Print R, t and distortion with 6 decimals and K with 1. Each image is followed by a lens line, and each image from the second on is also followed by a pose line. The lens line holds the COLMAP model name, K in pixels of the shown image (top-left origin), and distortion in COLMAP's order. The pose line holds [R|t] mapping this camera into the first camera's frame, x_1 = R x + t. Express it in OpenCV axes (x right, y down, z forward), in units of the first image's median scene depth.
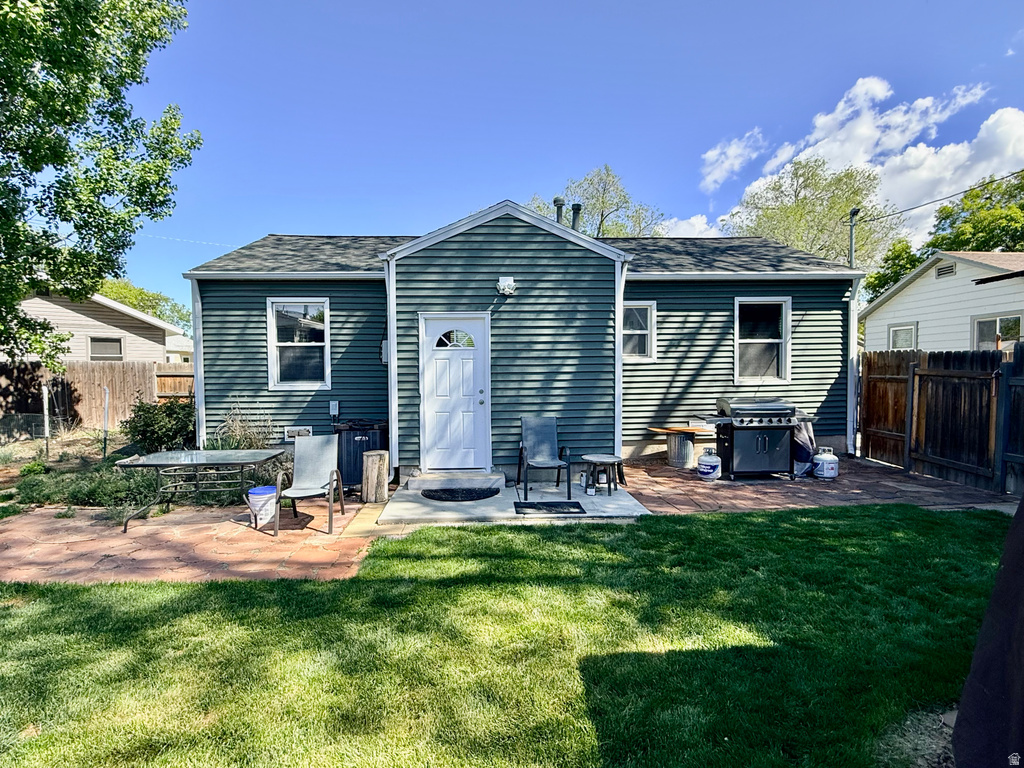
lens RADIAL K [[520.2, 0, 512.0], [0, 520.2, 383.8], [0, 0, 1]] dist [-0.004880, 0.000425]
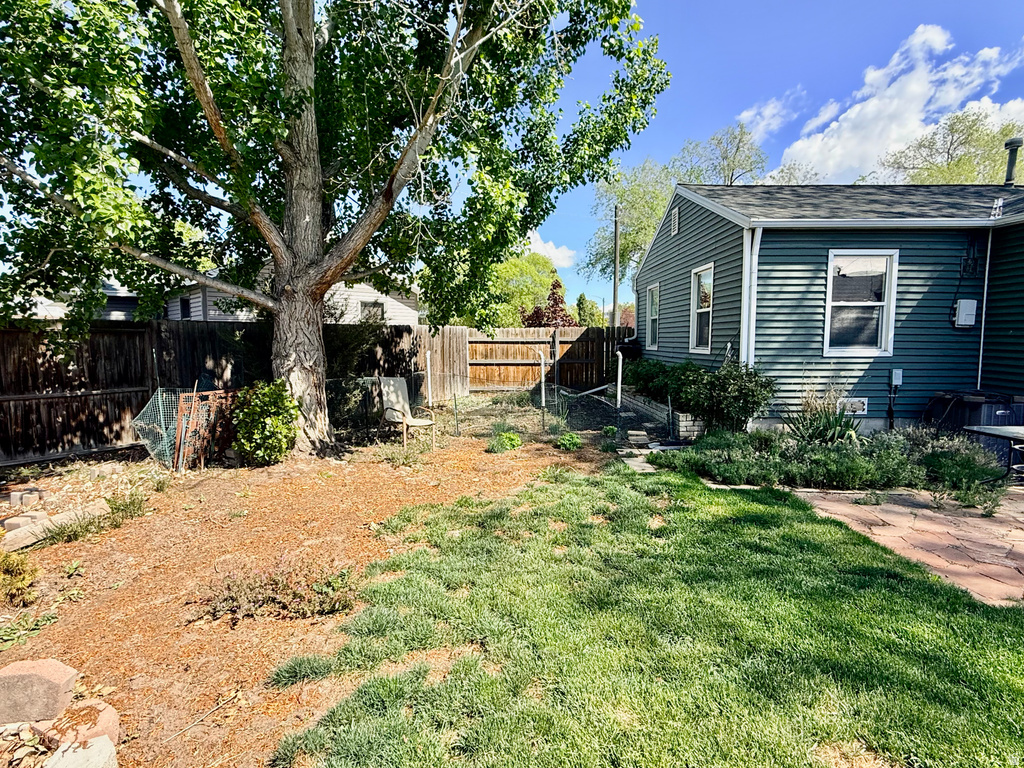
lens RADIAL K [[520.2, 0, 510.9], [0, 520.2, 384.4], [0, 0, 1]] dist [-0.004880, 0.000425]
pose [[0.998618, 0.008731, -0.051831, -0.953653], [-0.005777, 0.998365, 0.056875, 0.012683], [0.052243, -0.056497, 0.997035, 0.095006]]
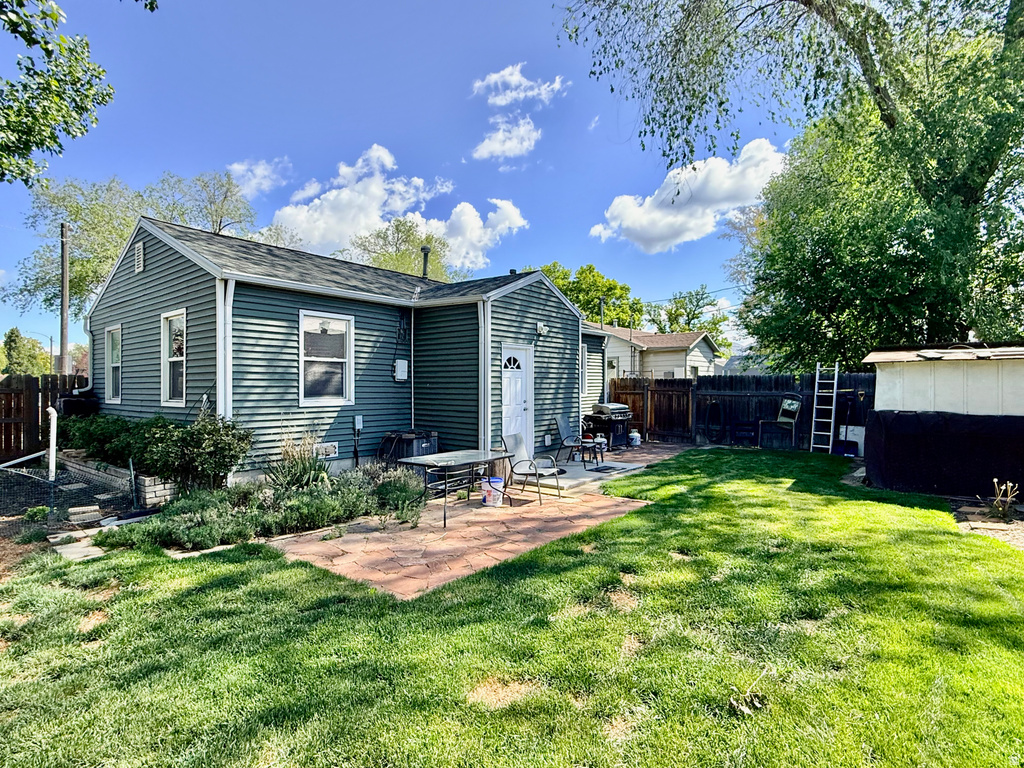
lens RADIAL K [[520.2, 0, 510.2], [0, 520.2, 385.8], [0, 0, 1]] dist [-0.004880, 0.000425]
pose [[0.664732, 0.007459, 0.747045, -0.924403], [0.021248, 0.999357, -0.028884, 0.009898], [-0.746780, 0.035074, 0.664146, 0.082943]]
